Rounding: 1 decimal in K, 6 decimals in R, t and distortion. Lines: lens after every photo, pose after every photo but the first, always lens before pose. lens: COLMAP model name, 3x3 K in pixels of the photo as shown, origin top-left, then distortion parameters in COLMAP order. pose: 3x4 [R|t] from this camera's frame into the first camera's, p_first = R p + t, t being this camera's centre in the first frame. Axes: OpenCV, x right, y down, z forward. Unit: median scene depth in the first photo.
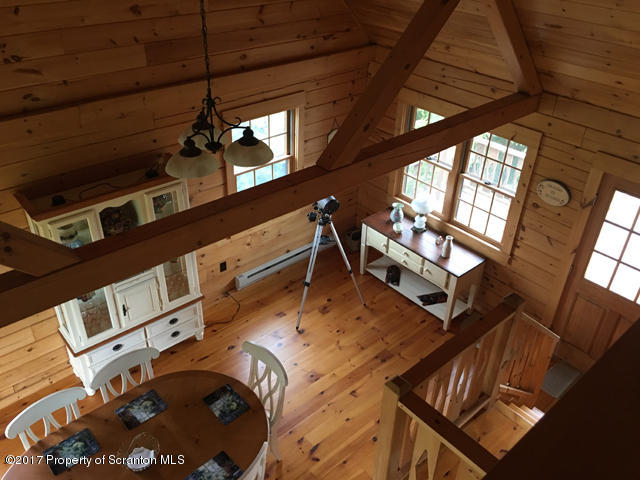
lens RADIAL K [[542.6, 0, 320.0], [0, 542.6, 240.0], [0, 0, 1]] dist [0.002069, 0.001628]
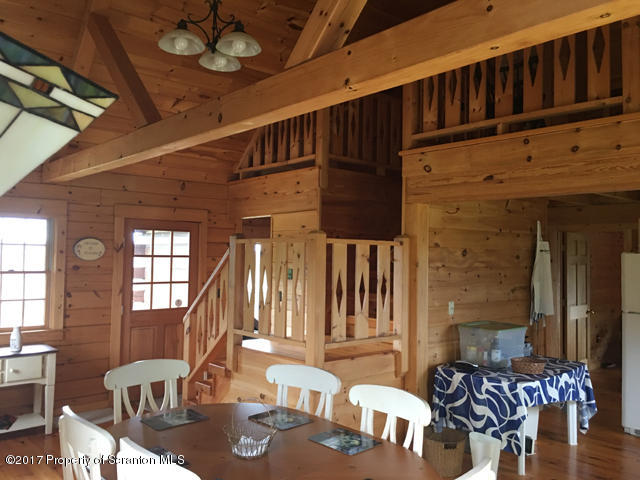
lens RADIAL K [[542.6, 0, 320.0], [0, 542.6, 240.0], [0, 0, 1]] dist [0.002069, 0.001628]
pose [[-0.021251, 0.008839, 0.999735, -0.752834], [0.541128, 0.840930, 0.004068, 0.160663], [-0.840672, 0.541071, -0.022654, 0.589604]]
